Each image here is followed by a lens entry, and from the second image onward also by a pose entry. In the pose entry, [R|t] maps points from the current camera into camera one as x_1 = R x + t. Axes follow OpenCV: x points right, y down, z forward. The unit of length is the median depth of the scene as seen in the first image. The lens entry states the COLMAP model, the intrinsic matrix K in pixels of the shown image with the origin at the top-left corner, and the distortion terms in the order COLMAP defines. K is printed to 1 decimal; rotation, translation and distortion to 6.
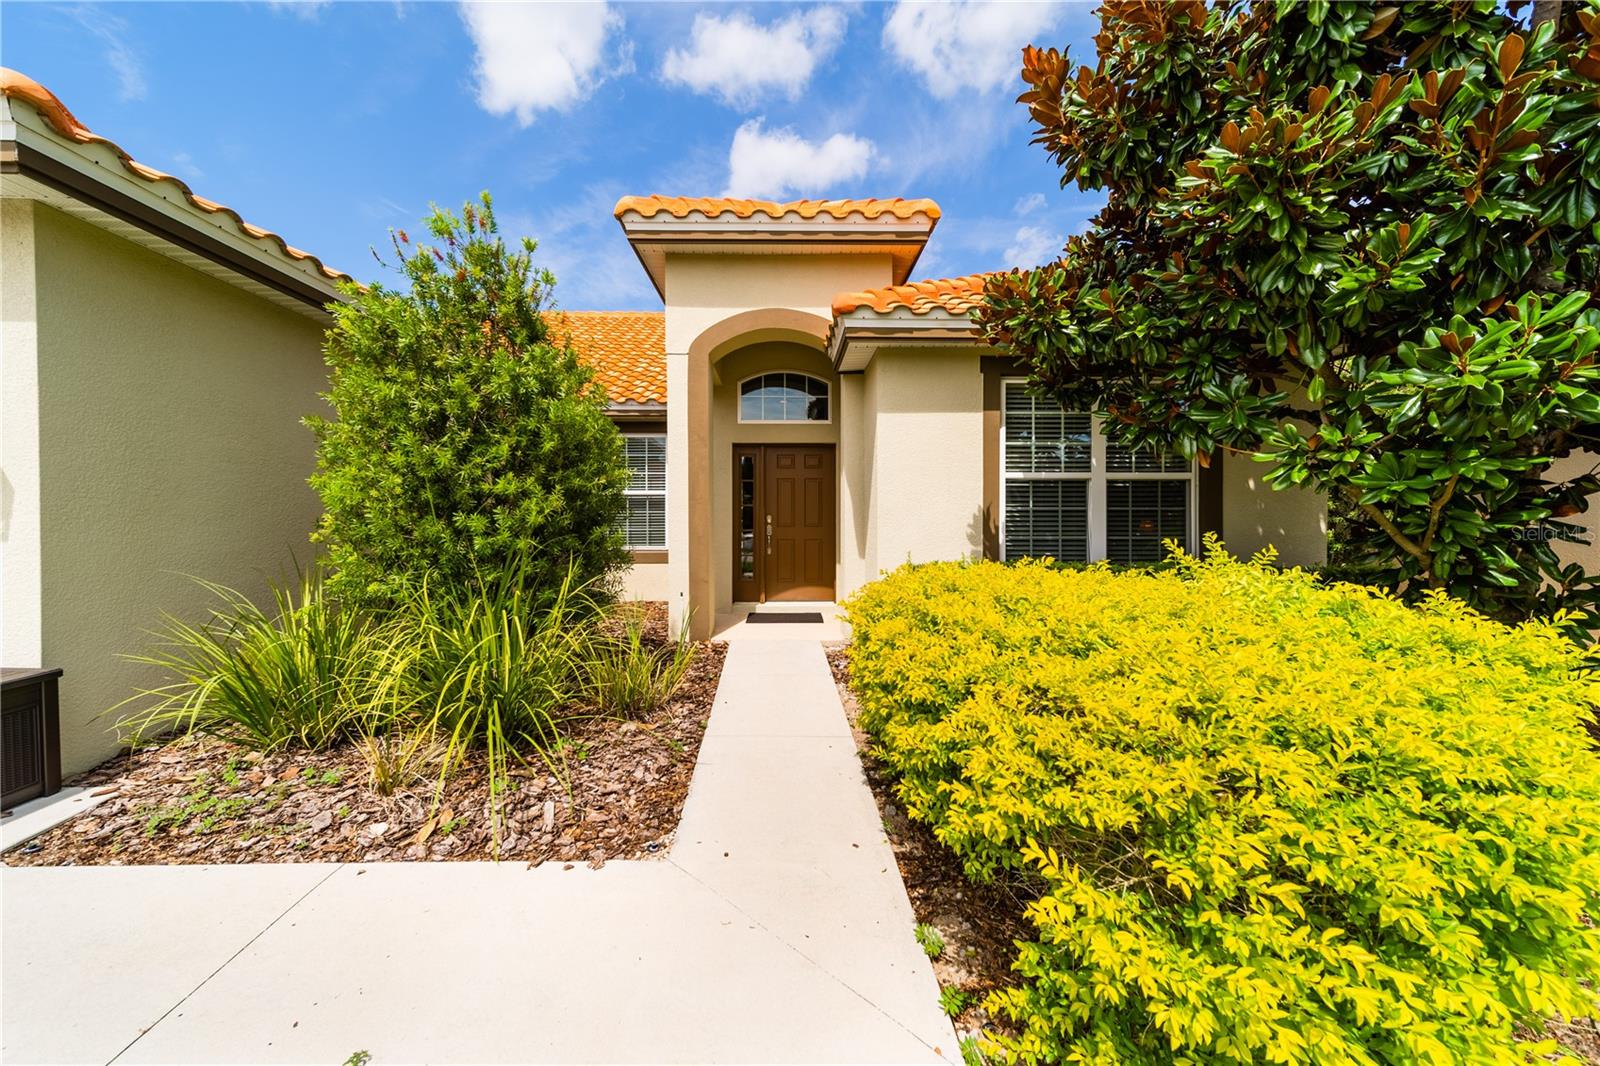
lens RADIAL K [[575.3, 0, 800.0], [0, 575.3, 527.6], [0, 0, 1]] dist [0.001299, -0.000078]
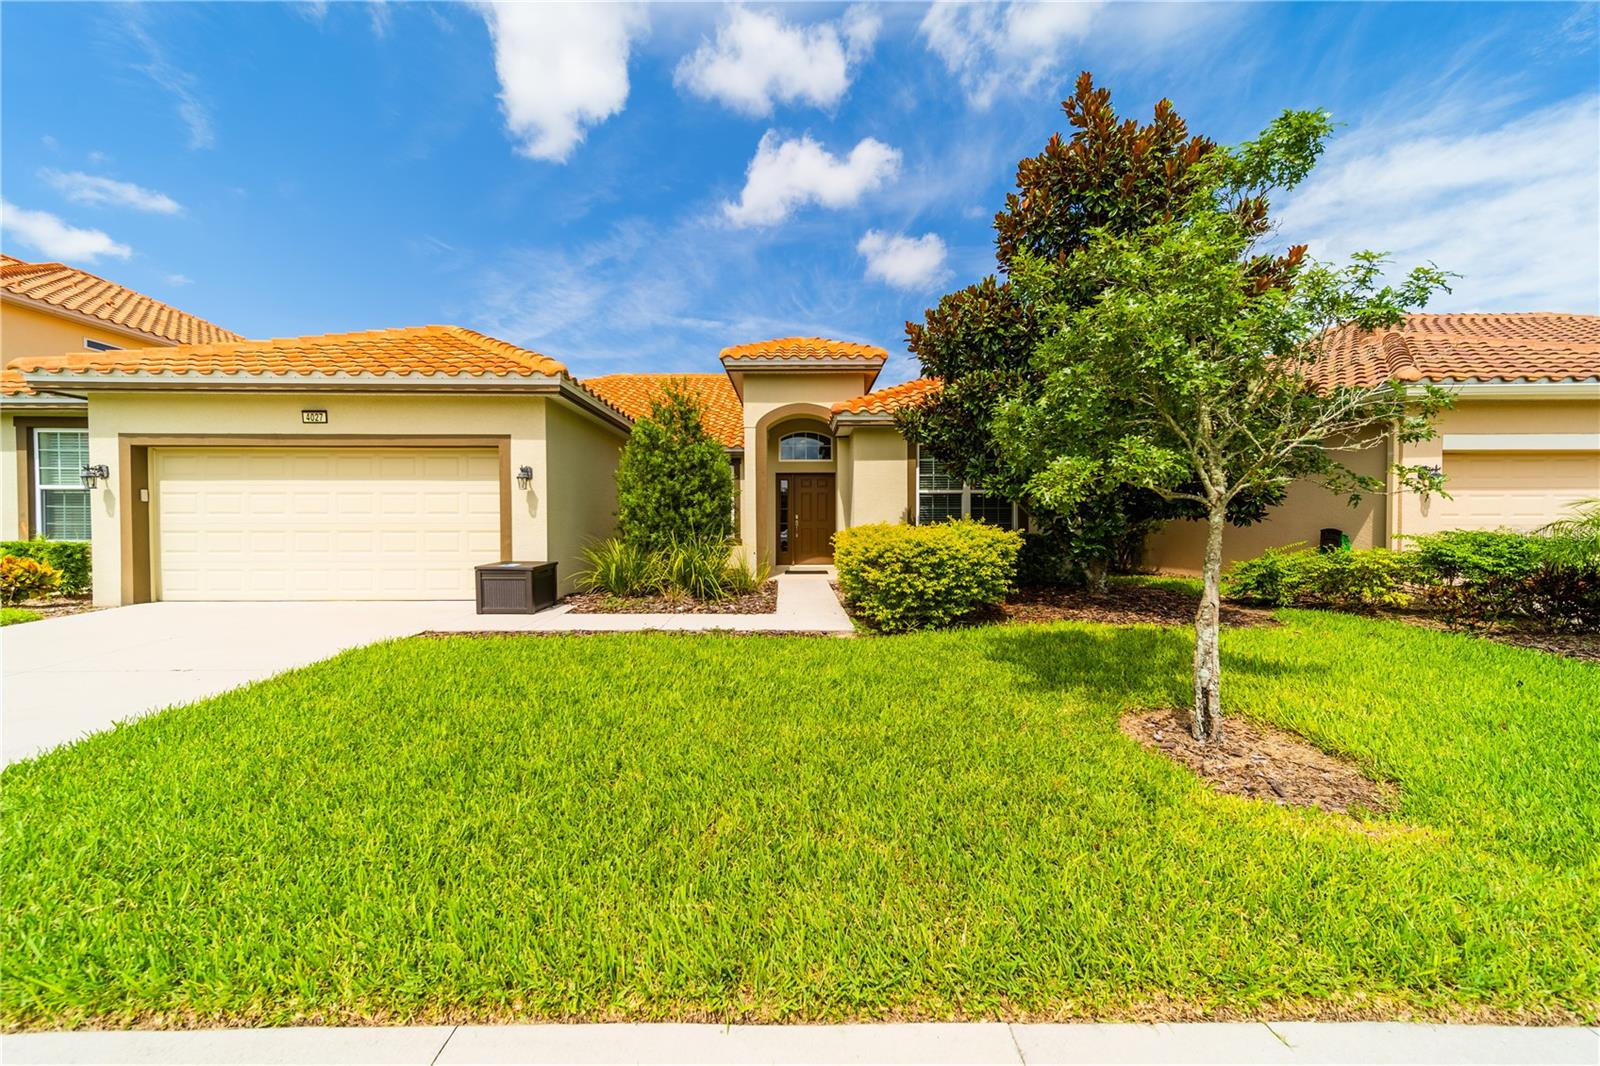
lens RADIAL K [[575.3, 0, 794.1], [0, 575.3, 535.6], [0, 0, 1]] dist [0.001299, -0.000078]
pose [[0.999487, -0.001752, -0.031968, -0.008841], [0.001462, 0.999958, -0.009074, 0.070153], [0.031982, 0.009023, 0.999448, -0.882803]]
